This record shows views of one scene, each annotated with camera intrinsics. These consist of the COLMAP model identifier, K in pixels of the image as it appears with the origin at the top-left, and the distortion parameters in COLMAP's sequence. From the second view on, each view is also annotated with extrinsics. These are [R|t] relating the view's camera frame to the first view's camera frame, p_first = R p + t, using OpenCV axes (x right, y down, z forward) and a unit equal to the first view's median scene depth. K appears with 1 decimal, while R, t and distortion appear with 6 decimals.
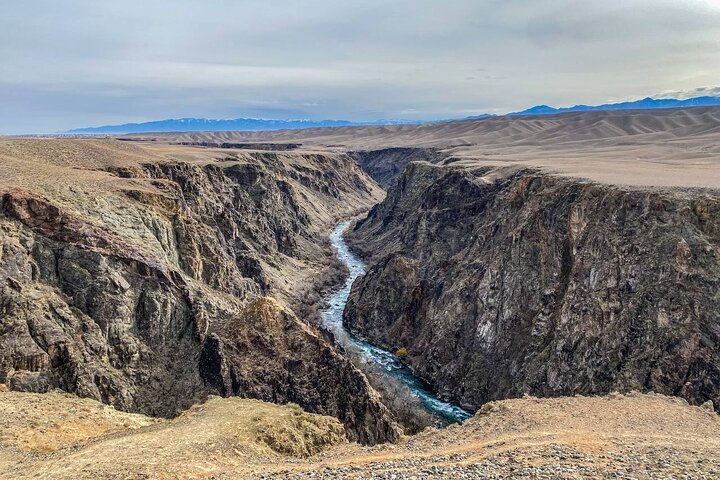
lens RADIAL K [[683.9, 0, 359.1], [0, 683.9, 217.5], [0, 0, 1]] dist [0.109101, -0.243572]
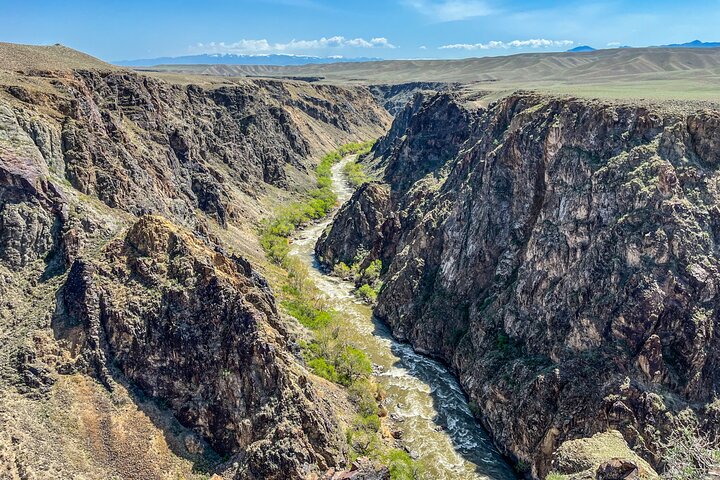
lens RADIAL K [[683.9, 0, 359.1], [0, 683.9, 217.5], [0, 0, 1]] dist [0.109101, -0.243572]
pose [[0.998275, 0.032210, -0.049094, 0.117808], [-0.027928, 0.995943, 0.085543, 0.030091], [0.051650, -0.084024, 0.995124, 0.134476]]
